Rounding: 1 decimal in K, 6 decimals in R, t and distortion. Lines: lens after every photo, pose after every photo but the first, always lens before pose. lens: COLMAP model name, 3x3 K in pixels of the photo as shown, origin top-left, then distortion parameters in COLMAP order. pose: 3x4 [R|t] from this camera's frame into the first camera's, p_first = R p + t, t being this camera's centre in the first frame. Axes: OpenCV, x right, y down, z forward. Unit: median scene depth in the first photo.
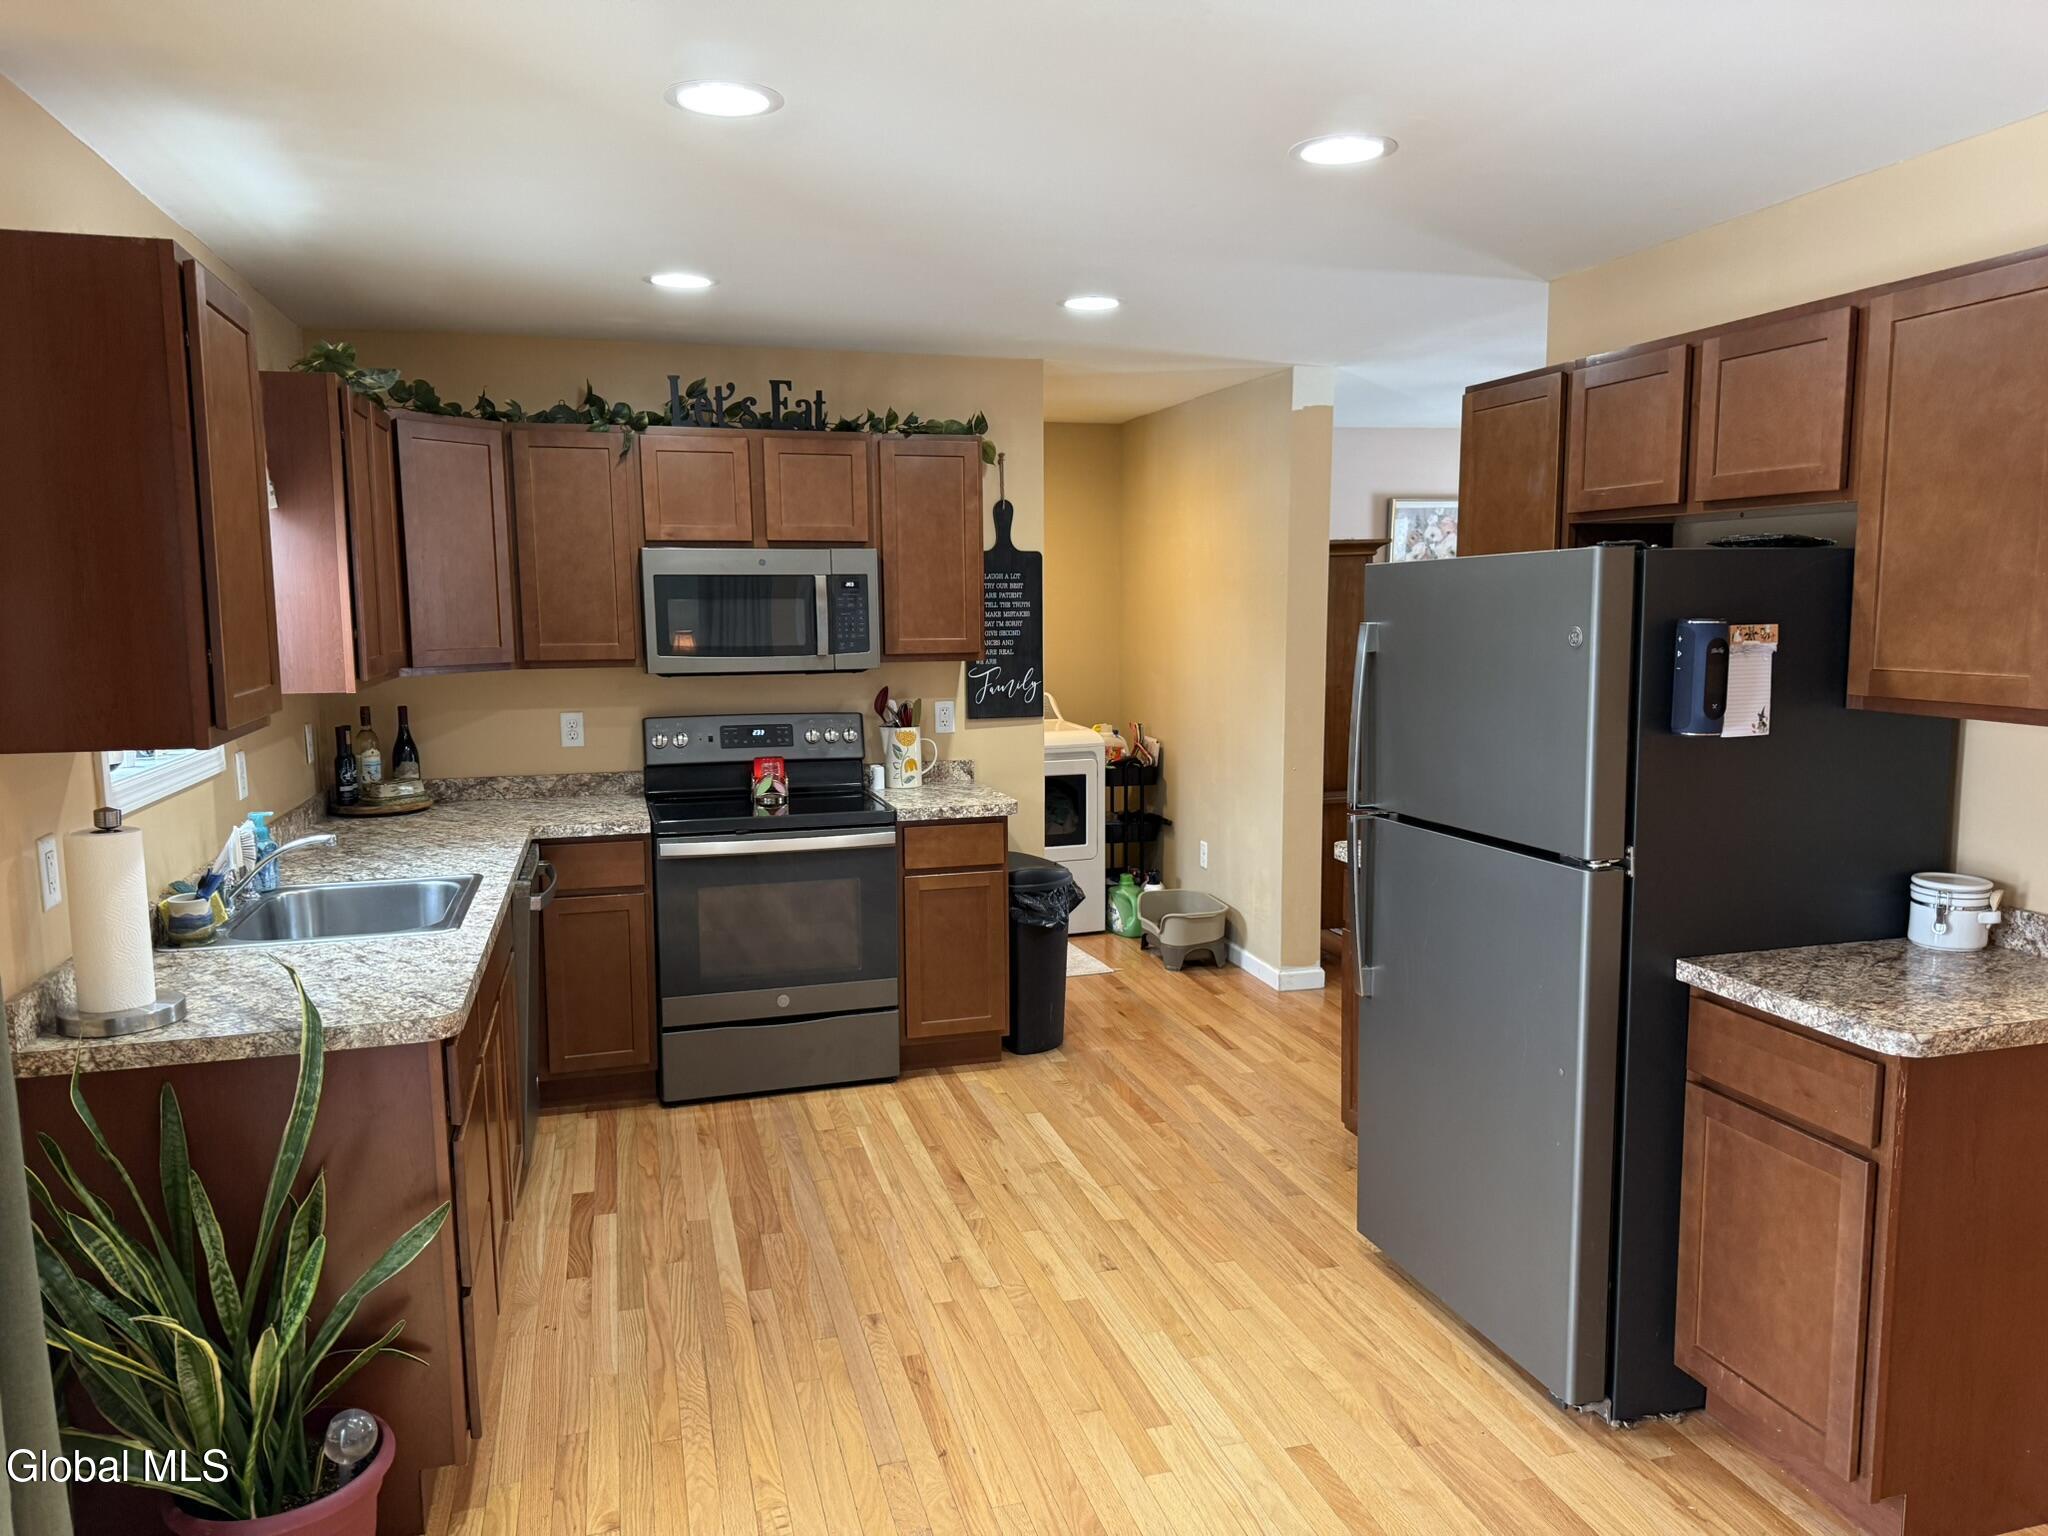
lens RADIAL K [[1435.1, 0, 1011.7], [0, 1435.1, 777.2], [0, 0, 1]] dist [0.108159, -0.152163]
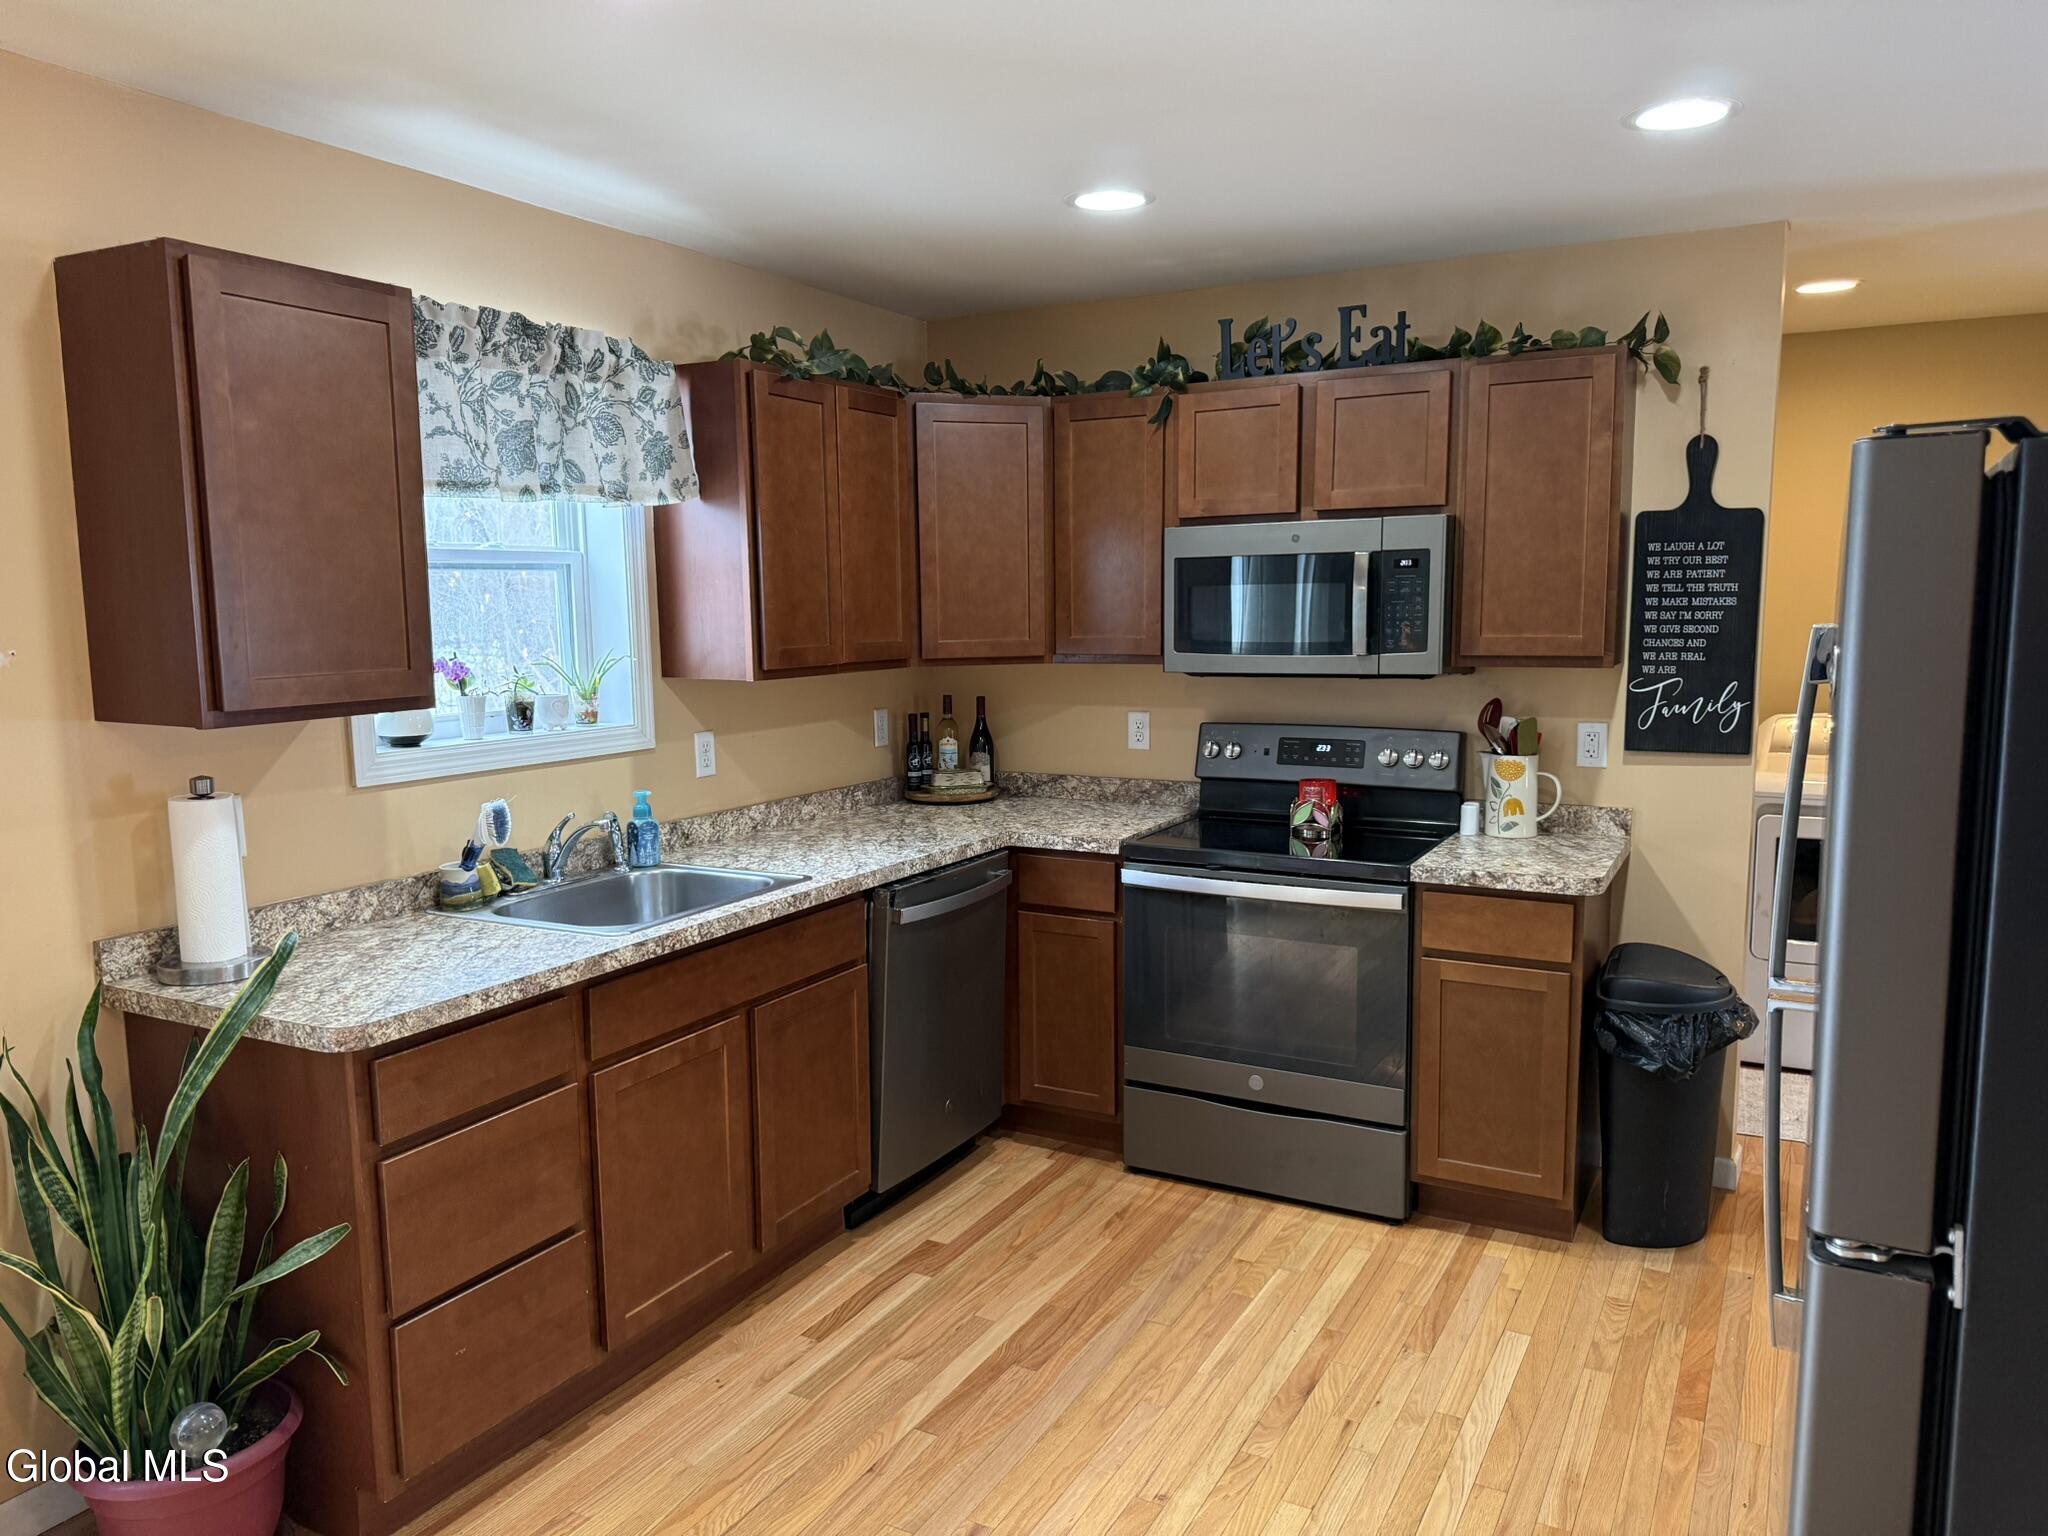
lens RADIAL K [[1435.1, 0, 1011.7], [0, 1435.1, 777.2], [0, 0, 1]] dist [0.108159, -0.152163]
pose [[0.718104, 0.087660, -0.690393, 0.278069], [-0.082093, 0.995779, 0.041047, -0.035757], [0.691077, 0.027201, 0.722270, 0.307942]]
